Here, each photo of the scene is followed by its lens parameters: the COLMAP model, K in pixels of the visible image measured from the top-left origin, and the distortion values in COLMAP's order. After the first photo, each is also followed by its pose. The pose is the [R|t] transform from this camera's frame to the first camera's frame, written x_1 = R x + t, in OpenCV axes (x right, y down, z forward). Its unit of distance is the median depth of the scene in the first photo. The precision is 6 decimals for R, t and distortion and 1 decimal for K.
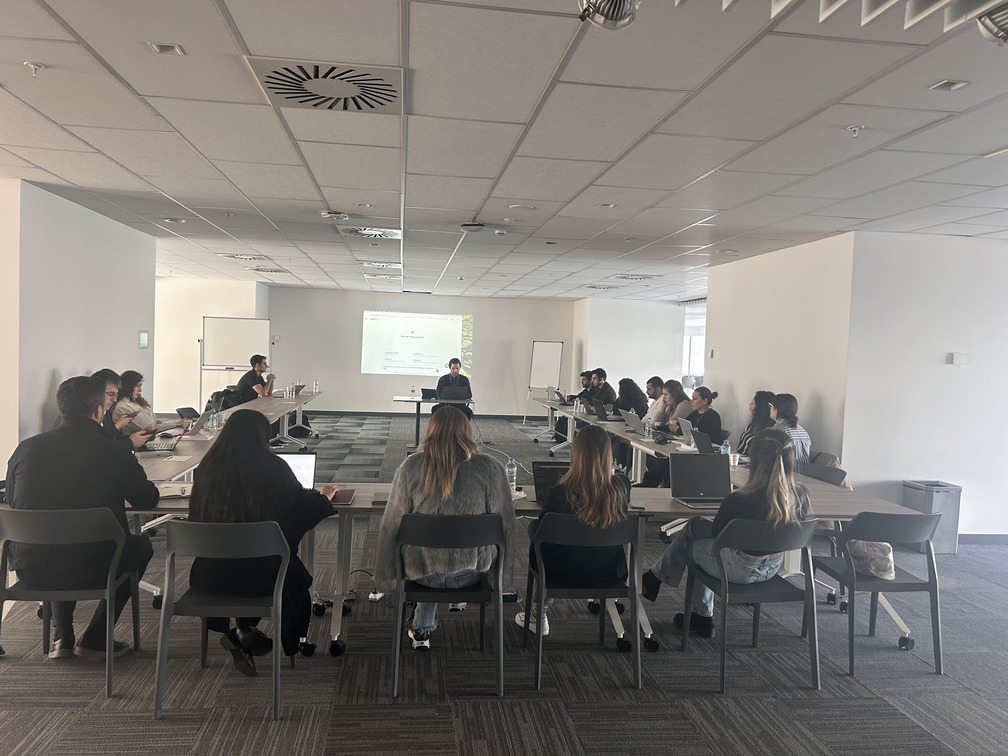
lens RADIAL K [[741.1, 0, 501.4], [0, 741.1, 383.3], [0, 0, 1]] dist [0.053979, -0.056350]
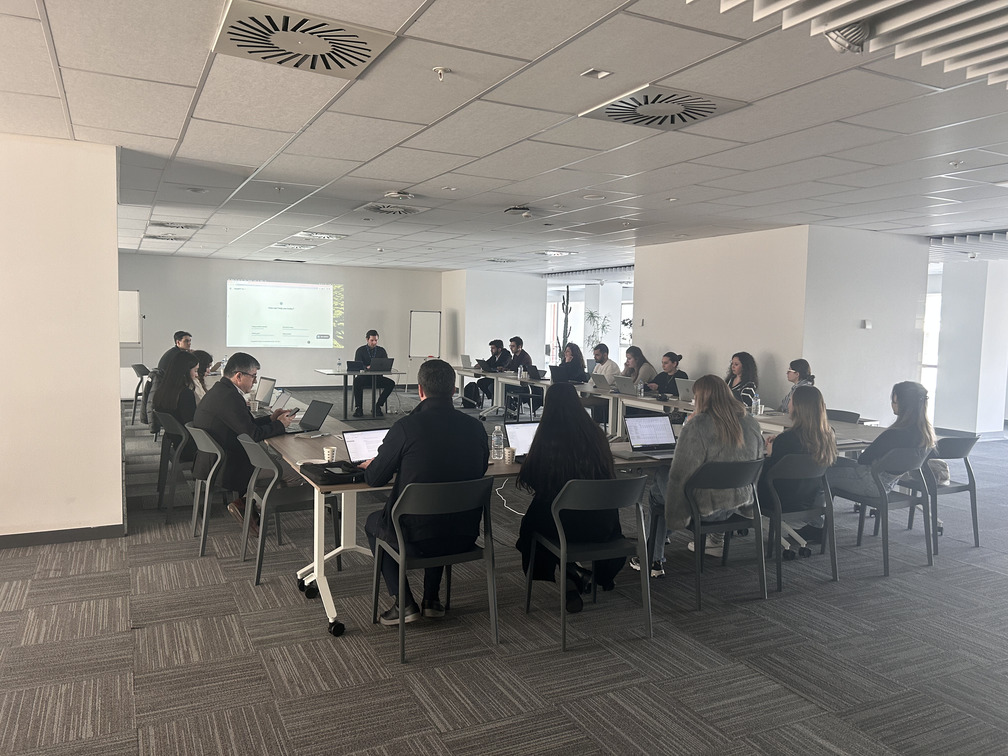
lens RADIAL K [[741.1, 0, 509.0], [0, 741.1, 381.5], [0, 0, 1]] dist [0.053979, -0.056350]
pose [[0.939981, -0.042559, 0.338563, -0.615410], [0.027772, 0.998442, 0.048403, -0.020153], [-0.340095, -0.036095, 0.939698, -0.029834]]
